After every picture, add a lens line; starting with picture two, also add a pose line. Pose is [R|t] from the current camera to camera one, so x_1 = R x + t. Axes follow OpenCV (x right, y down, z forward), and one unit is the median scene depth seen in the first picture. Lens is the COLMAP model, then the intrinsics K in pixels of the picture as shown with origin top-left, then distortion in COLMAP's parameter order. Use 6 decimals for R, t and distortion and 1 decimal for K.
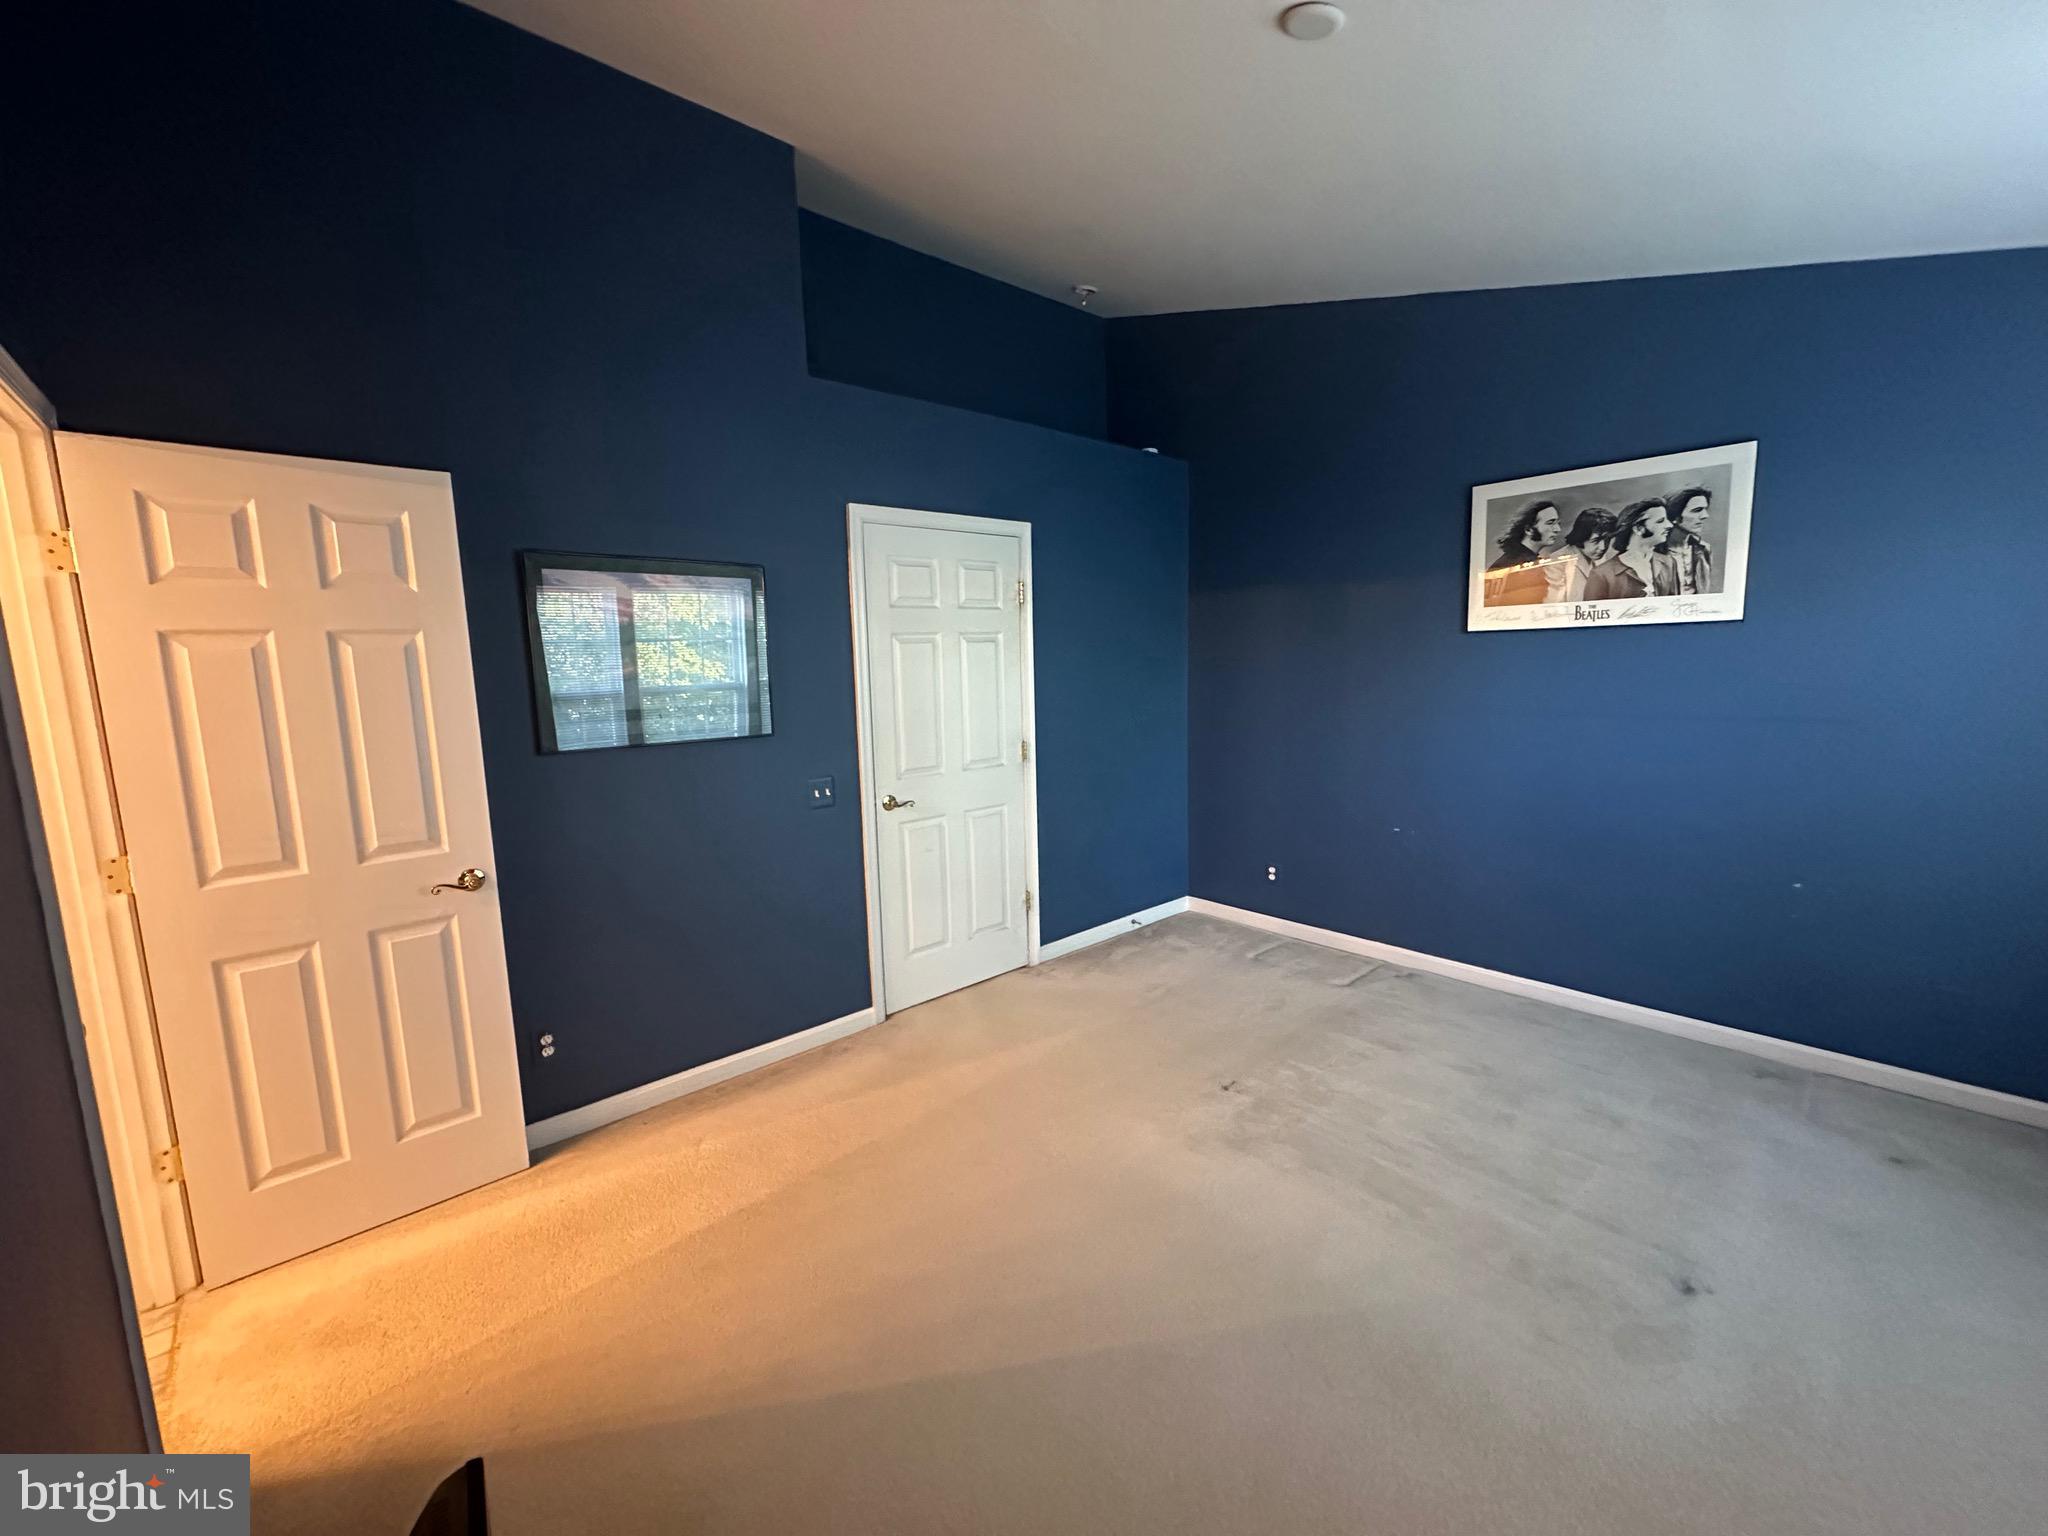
lens RADIAL K [[821.8, 0, 1027.4], [0, 821.8, 765.8], [0, 0, 1]] dist [-0.001150, -0.000139]
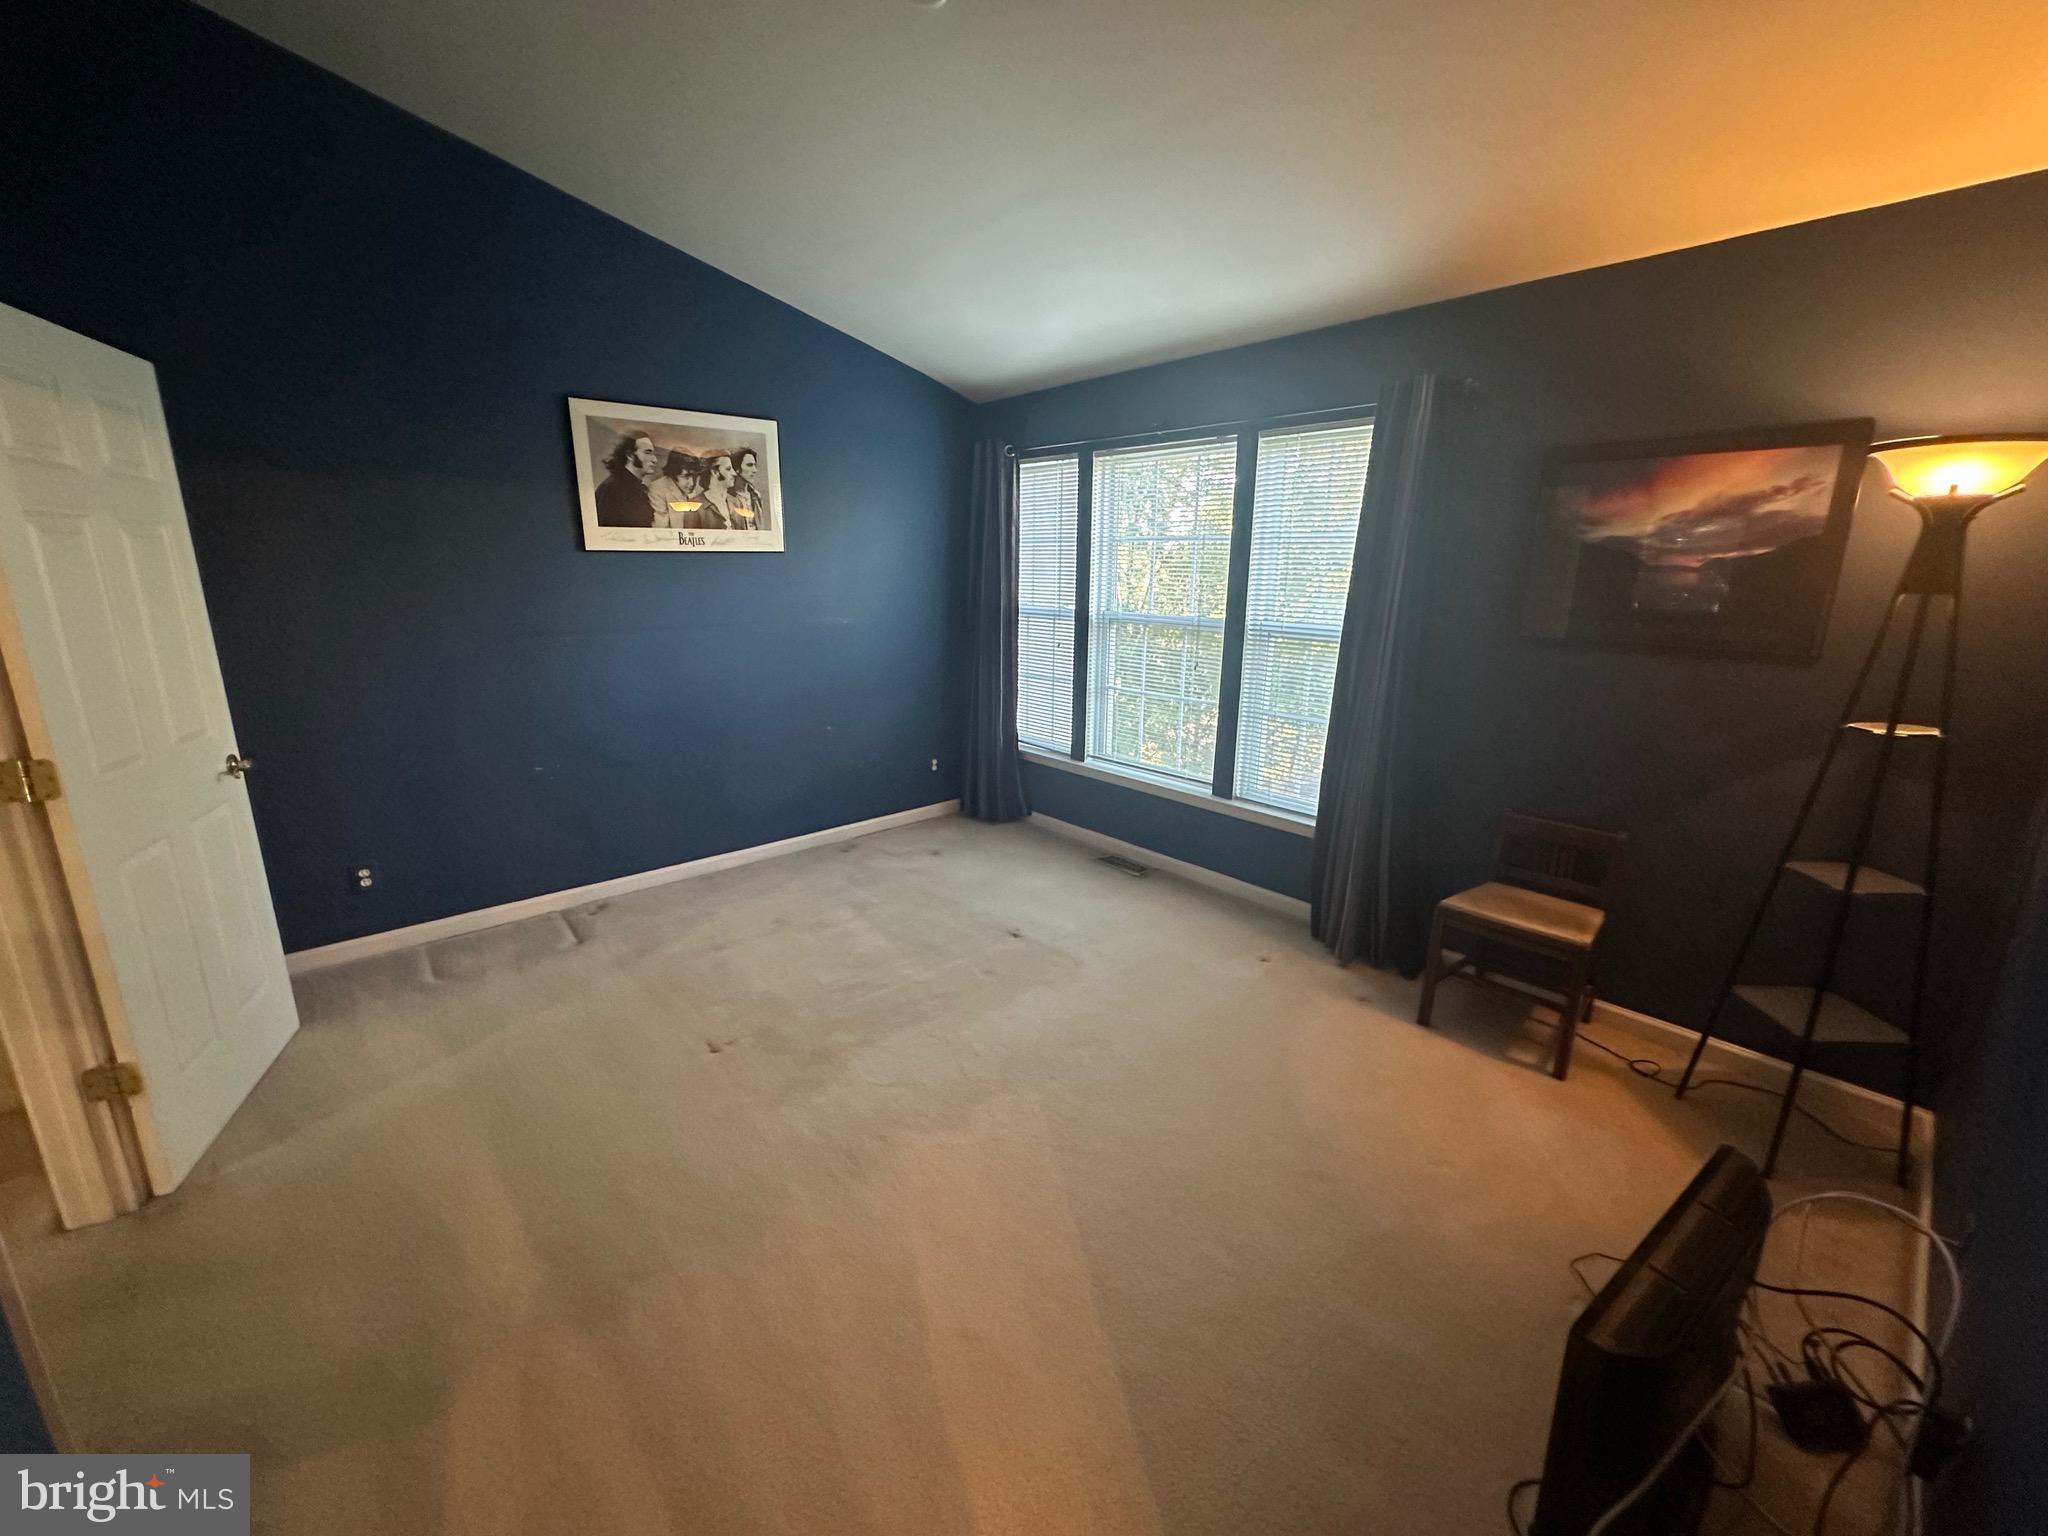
lens RADIAL K [[821.8, 0, 1024.9], [0, 821.8, 766.5], [0, 0, 1]] dist [-0.001150, -0.000139]
pose [[0.002106, -0.221107, 0.975247, -0.541664], [0.125105, 0.967646, 0.219113, -0.070890], [-0.992141, 0.121547, 0.029700, 0.540359]]
